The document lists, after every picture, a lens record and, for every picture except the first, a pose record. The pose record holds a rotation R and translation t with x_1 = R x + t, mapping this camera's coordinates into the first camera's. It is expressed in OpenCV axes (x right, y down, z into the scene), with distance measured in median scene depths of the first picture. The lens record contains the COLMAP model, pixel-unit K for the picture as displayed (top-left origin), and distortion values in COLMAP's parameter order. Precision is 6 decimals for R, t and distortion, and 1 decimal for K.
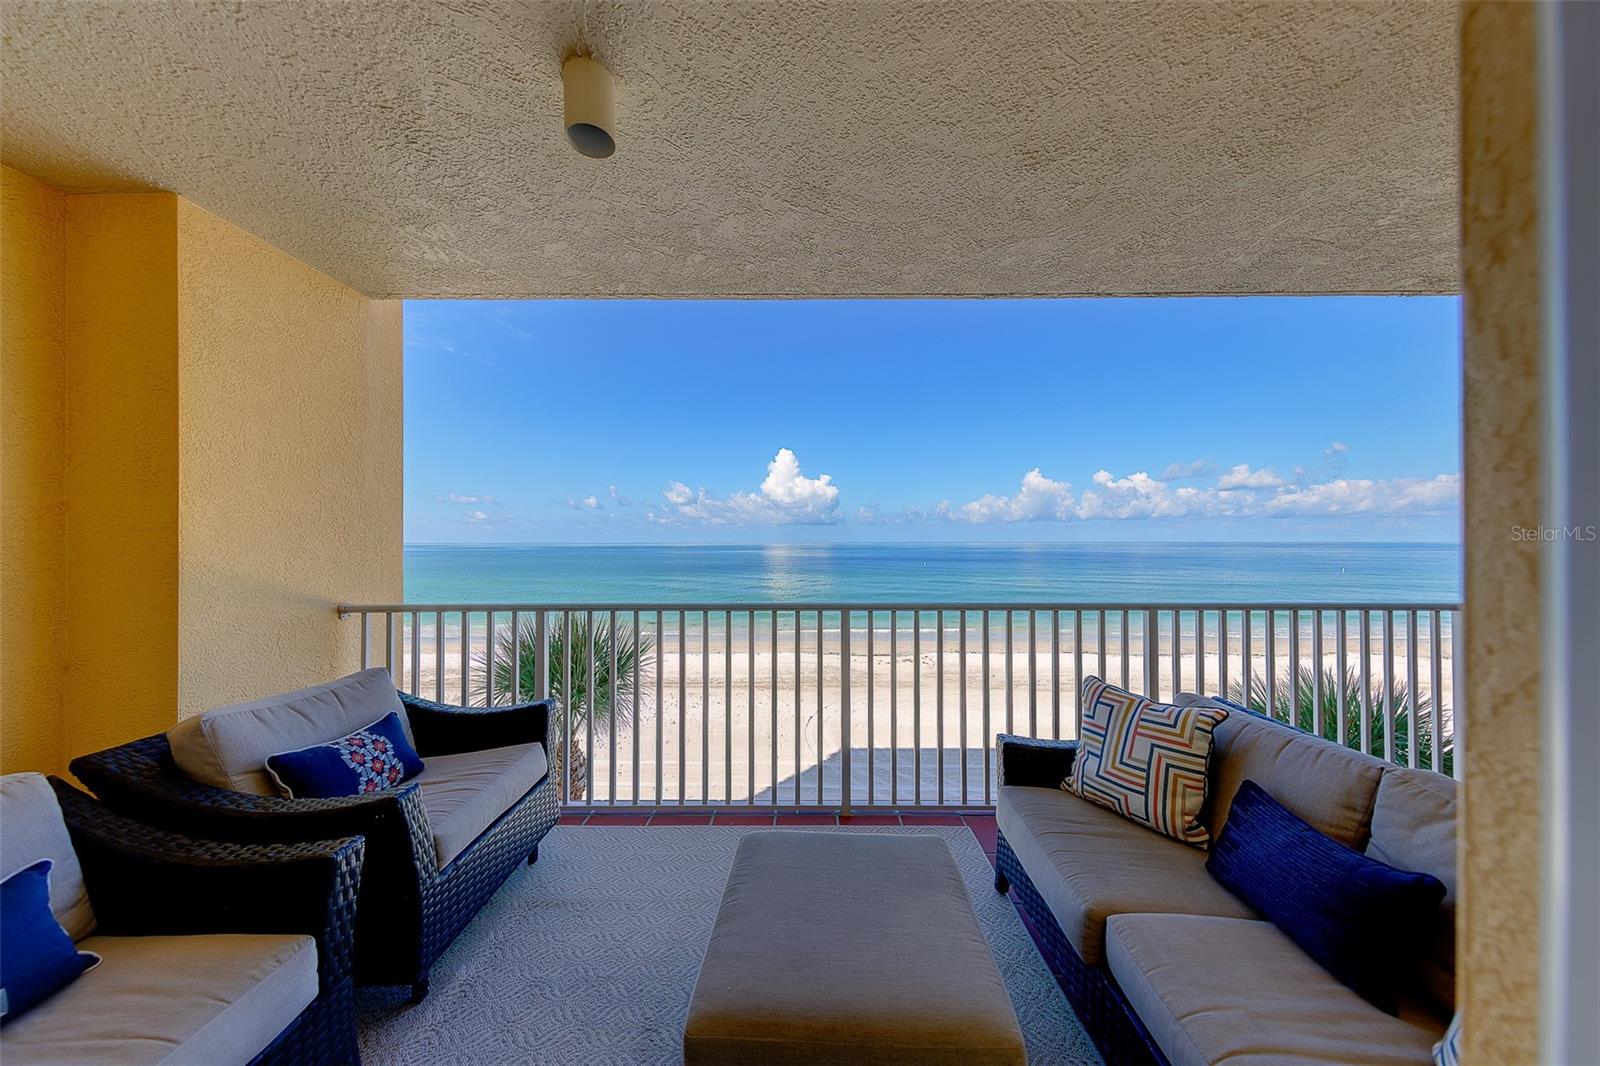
lens RADIAL K [[500.6, 0, 810.2], [0, 500.6, 538.1], [0, 0, 1]] dist [0.005096, -0.000050]
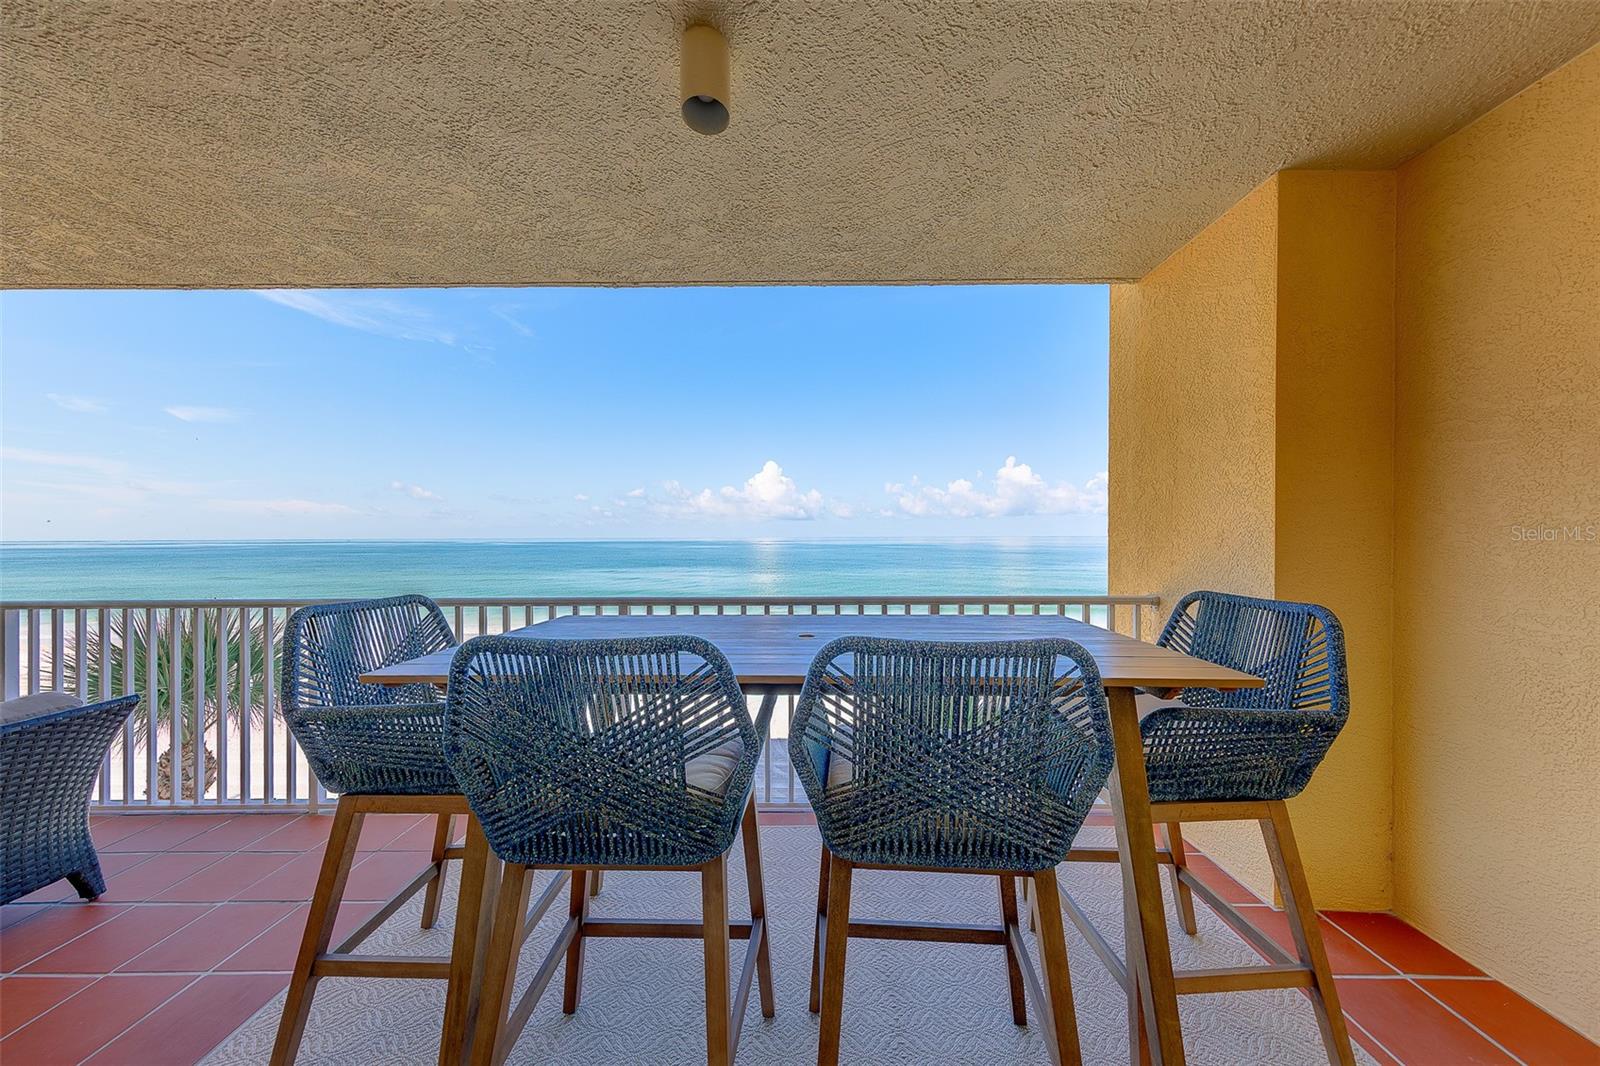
lens RADIAL K [[514.2, 0, 807.3], [0, 514.2, 539.5], [0, 0, 1]] dist [0.008536, -0.000066]
pose [[0.999980, -0.002807, -0.005636, 0.683252], [0.002881, 0.999910, 0.013077, 0.001325], [0.005599, -0.013093, 0.999899, -0.012759]]
